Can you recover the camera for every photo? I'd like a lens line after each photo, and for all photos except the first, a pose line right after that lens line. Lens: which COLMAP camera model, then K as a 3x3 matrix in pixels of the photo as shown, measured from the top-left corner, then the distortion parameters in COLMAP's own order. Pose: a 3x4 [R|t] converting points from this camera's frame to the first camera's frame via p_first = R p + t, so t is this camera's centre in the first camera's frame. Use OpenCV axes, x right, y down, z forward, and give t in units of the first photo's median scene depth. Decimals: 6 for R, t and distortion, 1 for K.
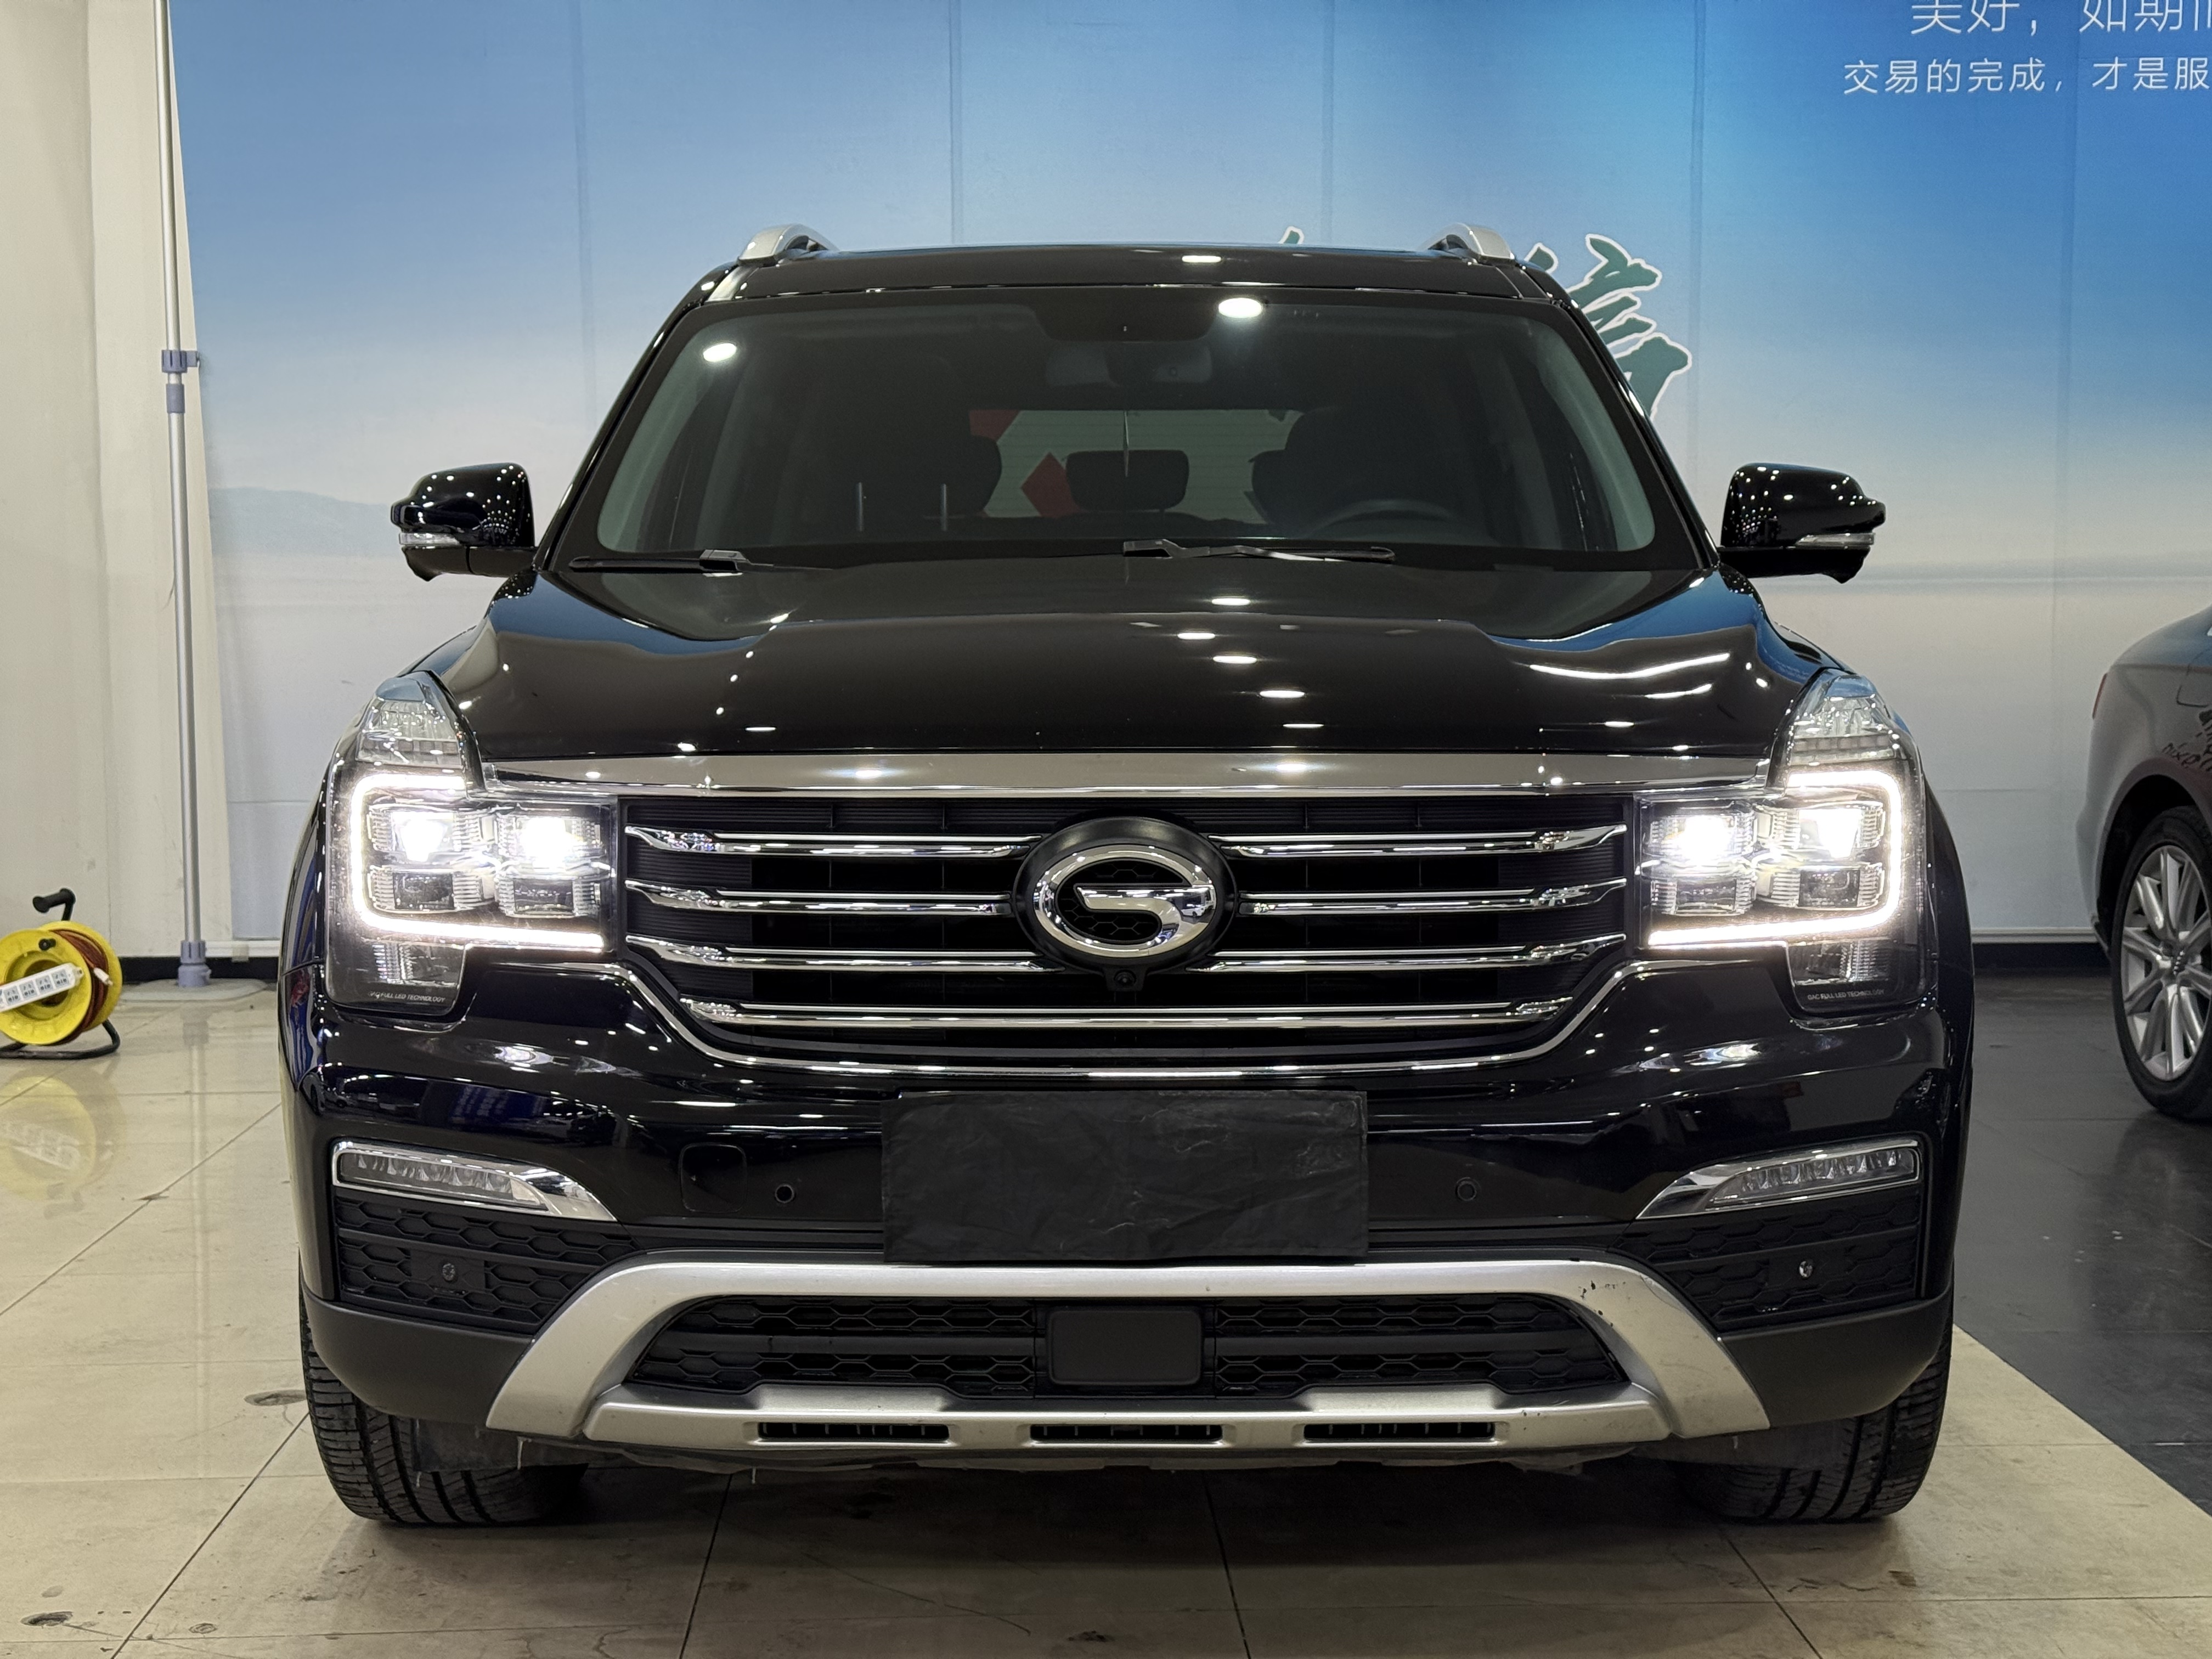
lens RADIAL K [[3036.1, 0, 1105.8], [0, 3036.1, 841.9], [0, 0, 1]] dist [0.218790, -0.524630]
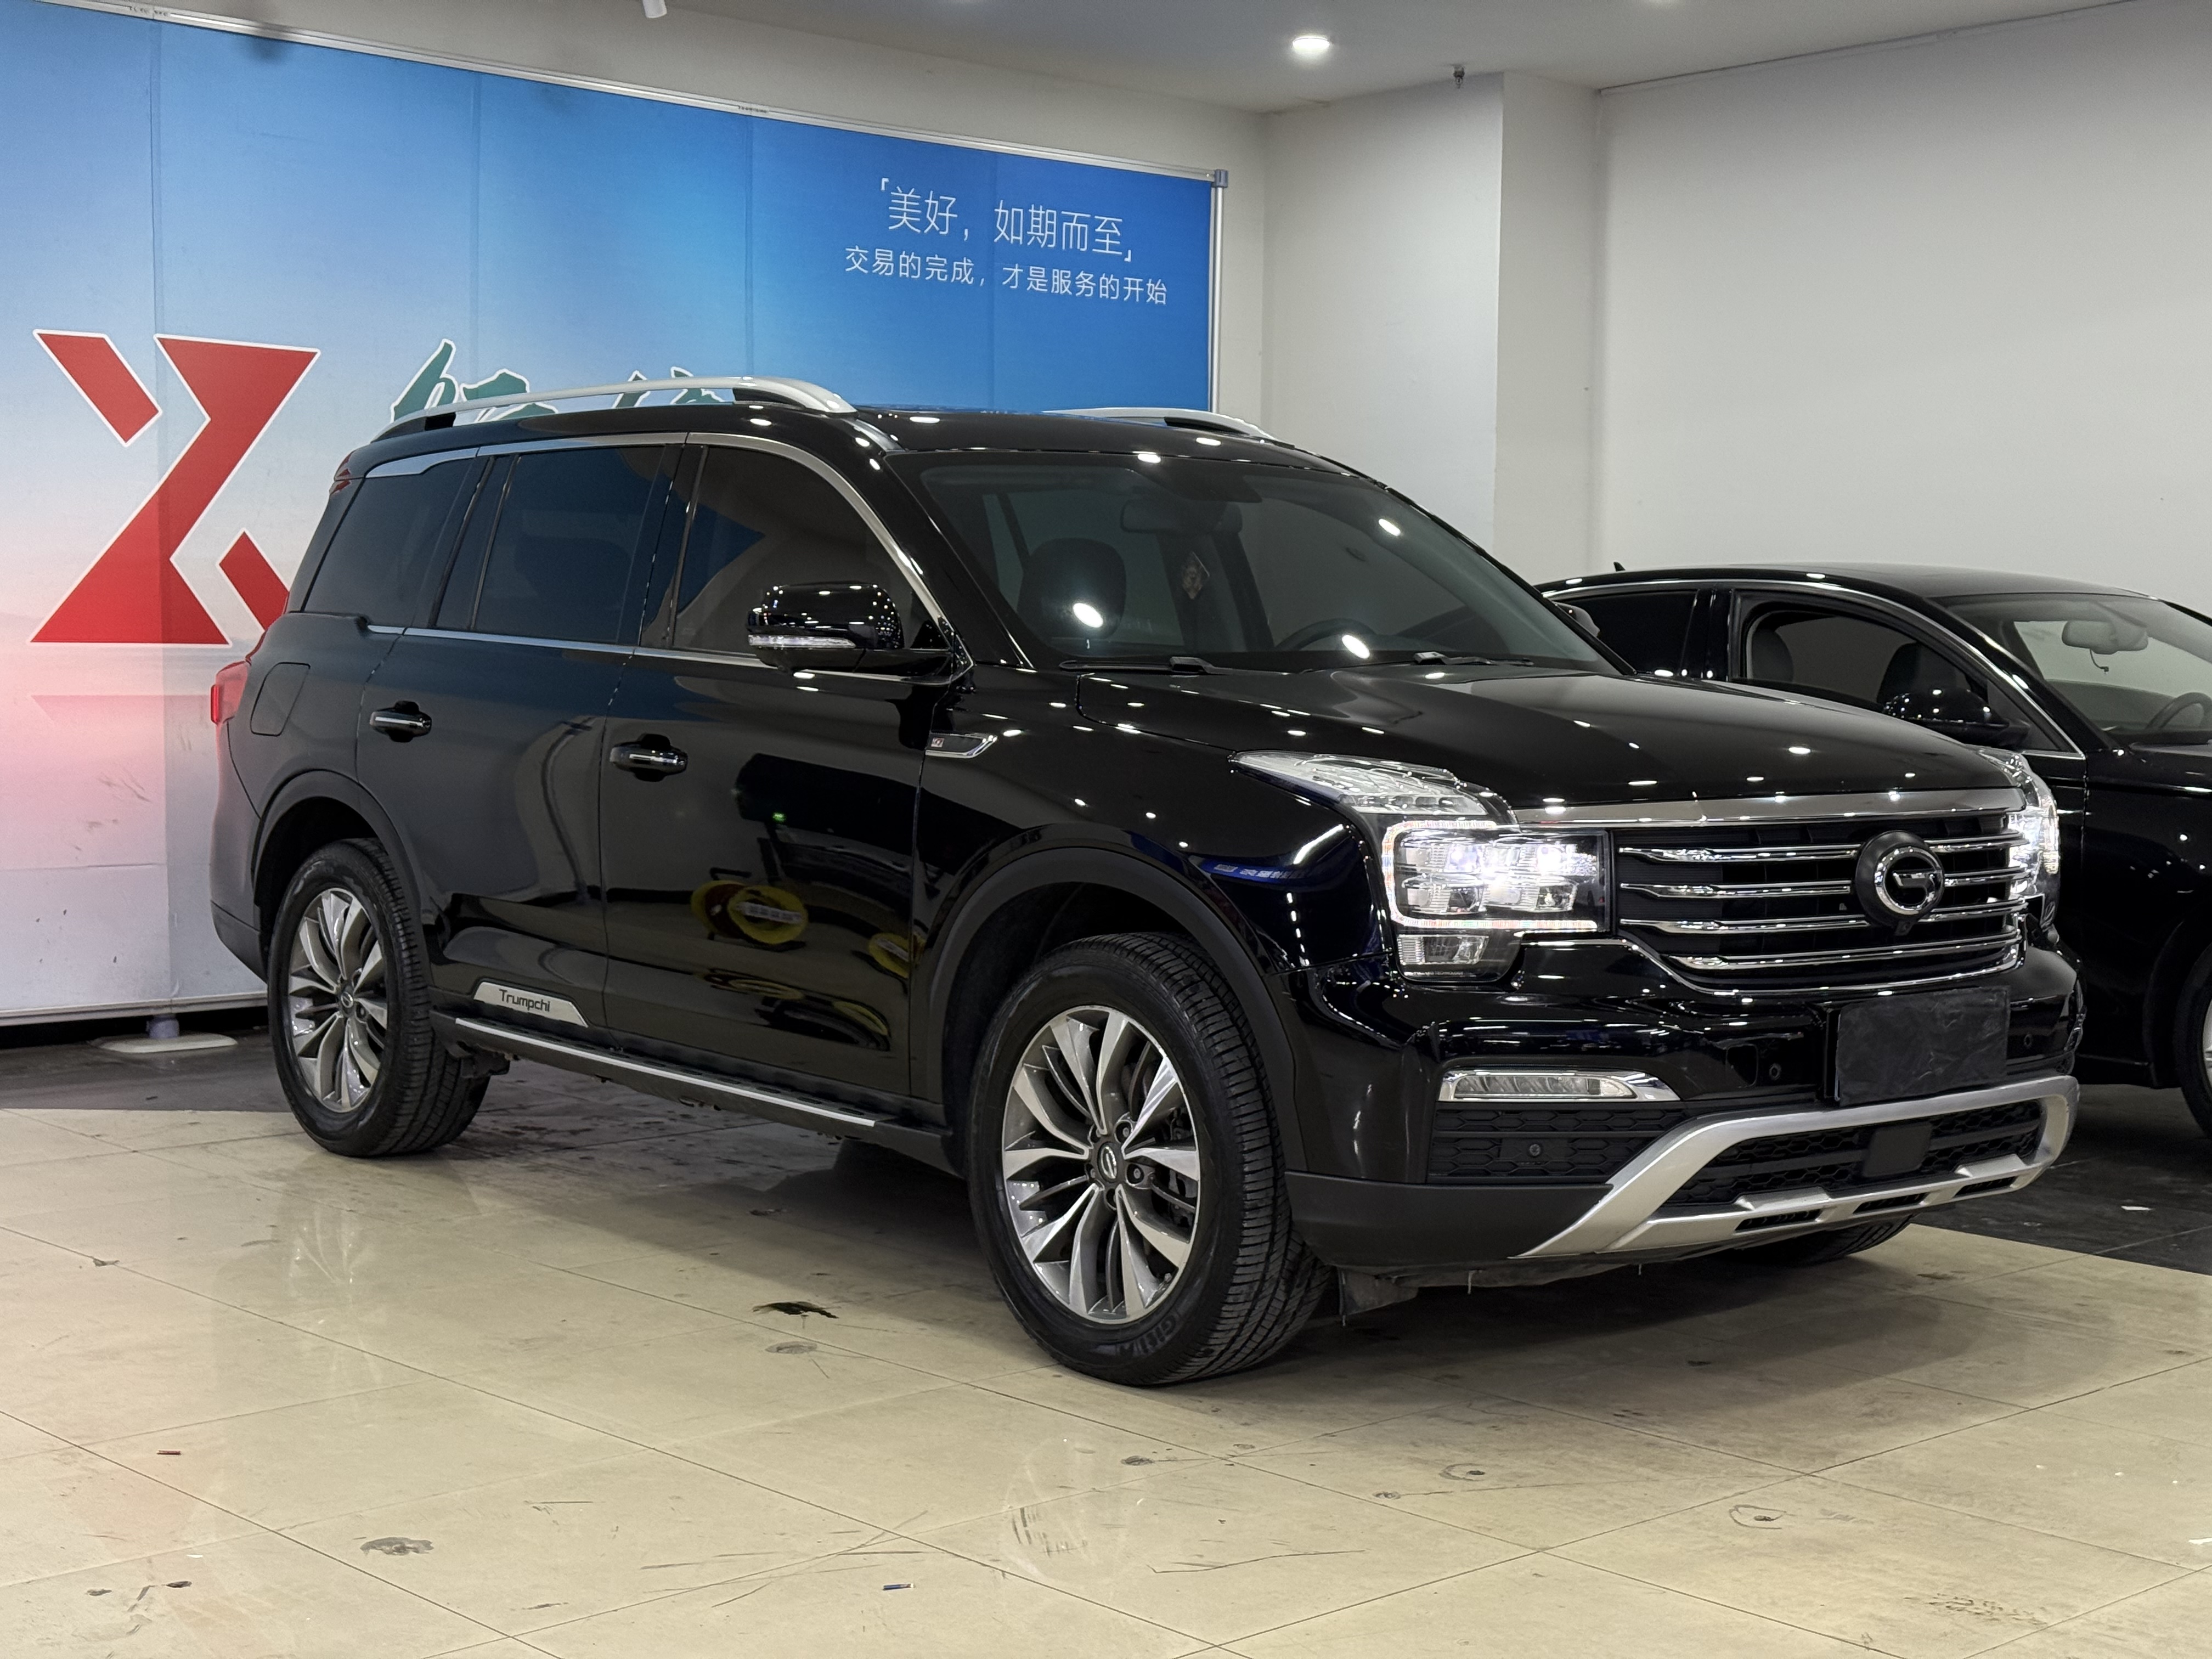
lens RADIAL K [[3036.1, 0, 1105.8], [0, 3036.1, 841.9], [0, 0, 1]] dist [0.218790, -0.524630]
pose [[0.769990, -0.030939, 0.637305, -1.317947], [0.042514, 0.999092, -0.002863, -0.014559], [-0.636637, 0.029299, 0.770606, -0.017101]]
